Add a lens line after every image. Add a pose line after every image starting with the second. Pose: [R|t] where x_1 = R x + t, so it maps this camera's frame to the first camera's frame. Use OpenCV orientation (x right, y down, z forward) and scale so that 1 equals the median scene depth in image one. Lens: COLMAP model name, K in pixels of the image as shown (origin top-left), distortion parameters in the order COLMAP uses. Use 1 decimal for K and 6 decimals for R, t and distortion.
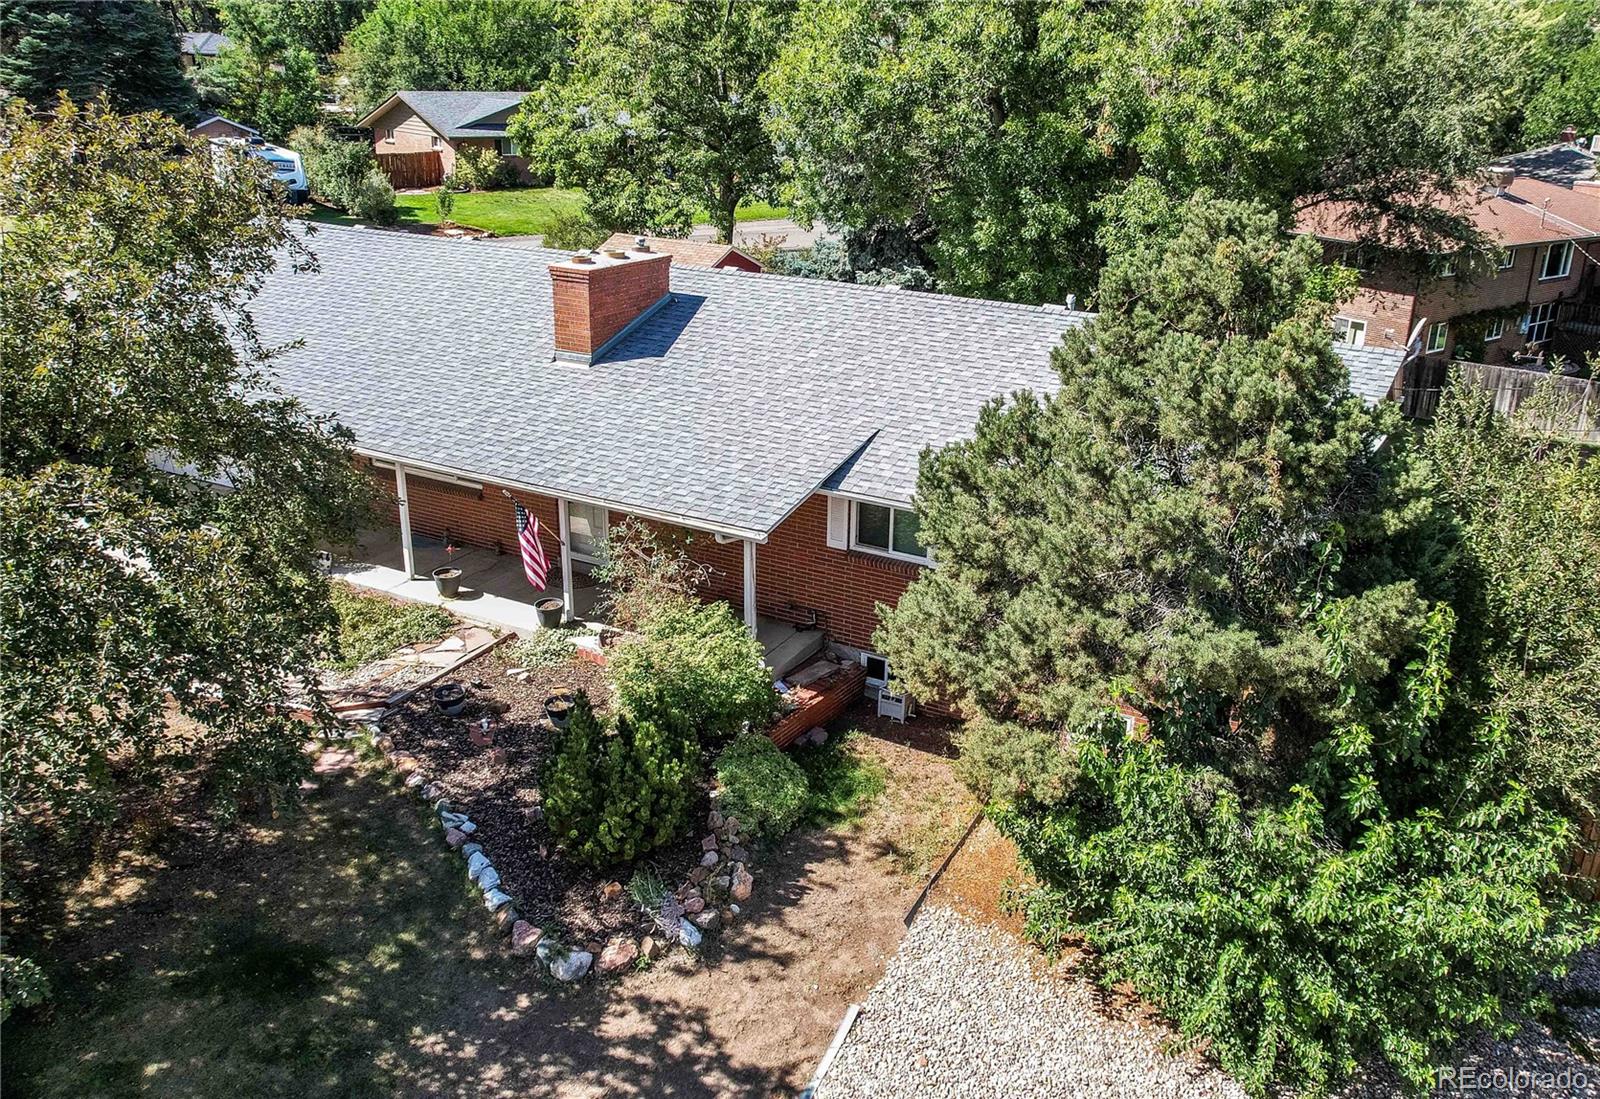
lens RADIAL K [[1353.0, 0, 914.9], [0, 1353.0, 546.9], [0, 0, 1]] dist [-0.038633, 0.019996]
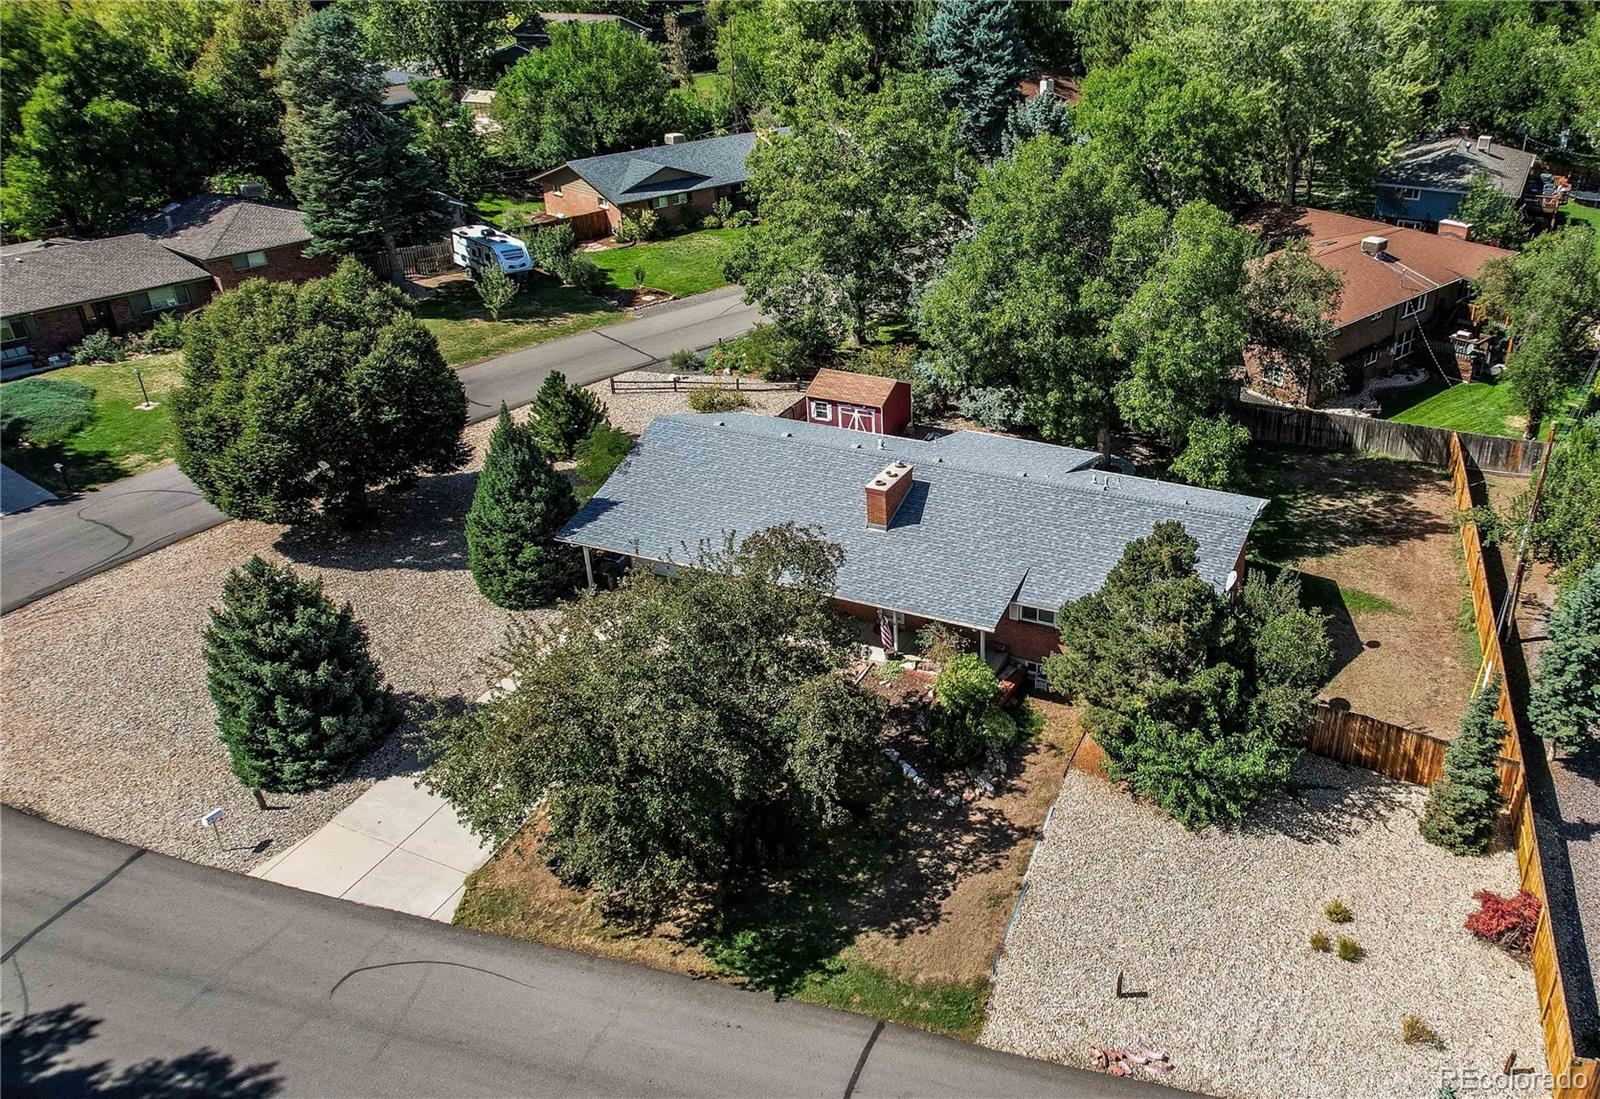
lens RADIAL K [[1347.8, 0, 995.6], [0, 1347.8, 558.1], [0, 0, 1]] dist [-0.062979, 0.087822]
pose [[0.997188, -0.061756, 0.042458, -0.216533], [0.055230, 0.988517, 0.140658, -0.515869], [-0.050657, -0.137918, 0.989147, -1.531056]]
